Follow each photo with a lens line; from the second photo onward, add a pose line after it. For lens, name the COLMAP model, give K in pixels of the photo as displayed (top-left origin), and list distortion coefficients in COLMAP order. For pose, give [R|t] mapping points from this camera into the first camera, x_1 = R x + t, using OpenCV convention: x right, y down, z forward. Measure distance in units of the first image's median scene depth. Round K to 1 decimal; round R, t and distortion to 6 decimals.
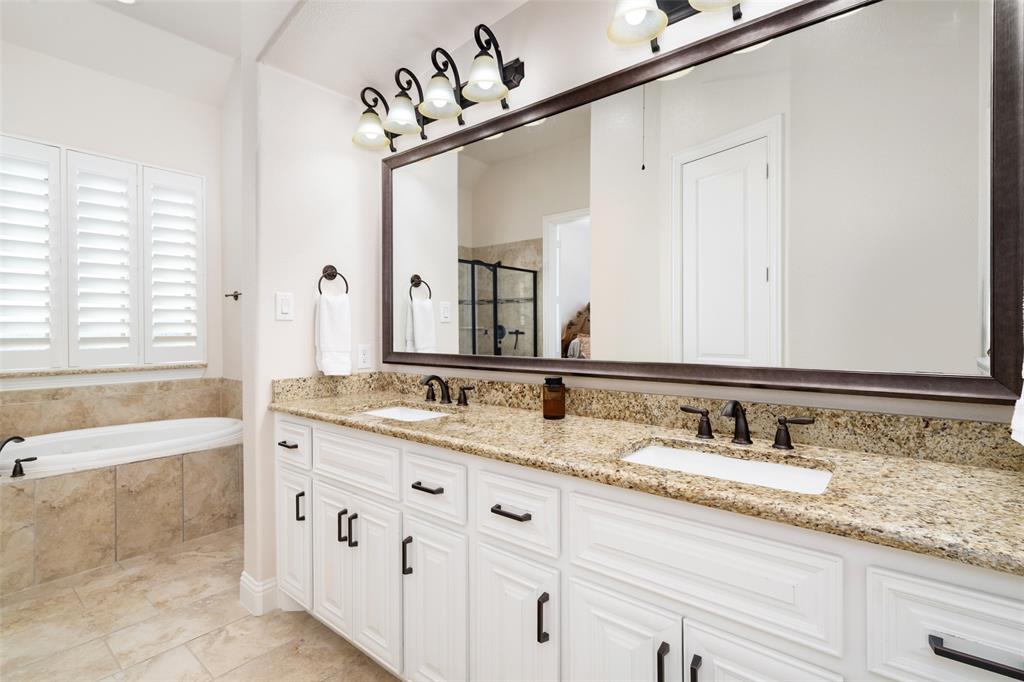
lens RADIAL K [[467.9, 0, 514.6], [0, 467.9, 338.8], [0, 0, 1]] dist [0.003229, 0.000705]
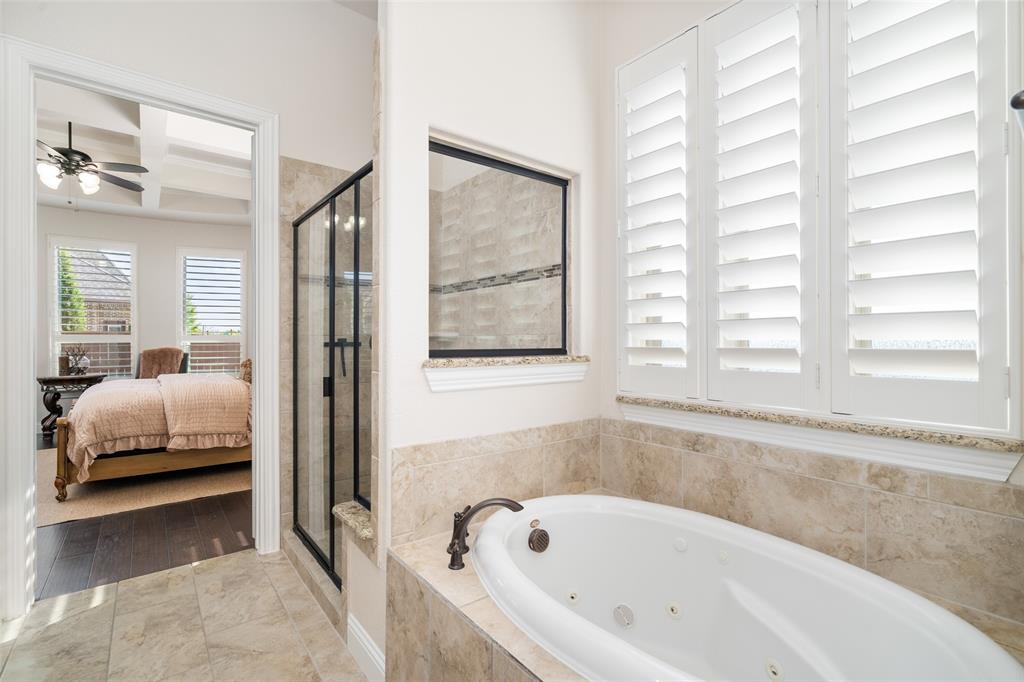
lens RADIAL K [[467.9, 0, 516.6], [0, 467.9, 342.6], [0, 0, 1]] dist [0.003229, 0.000705]
pose [[-0.226625, 0.009099, -0.973939, -0.339463], [-0.012106, 0.999853, 0.012158, -0.012684], [0.973907, 0.014545, -0.226482, 0.889234]]
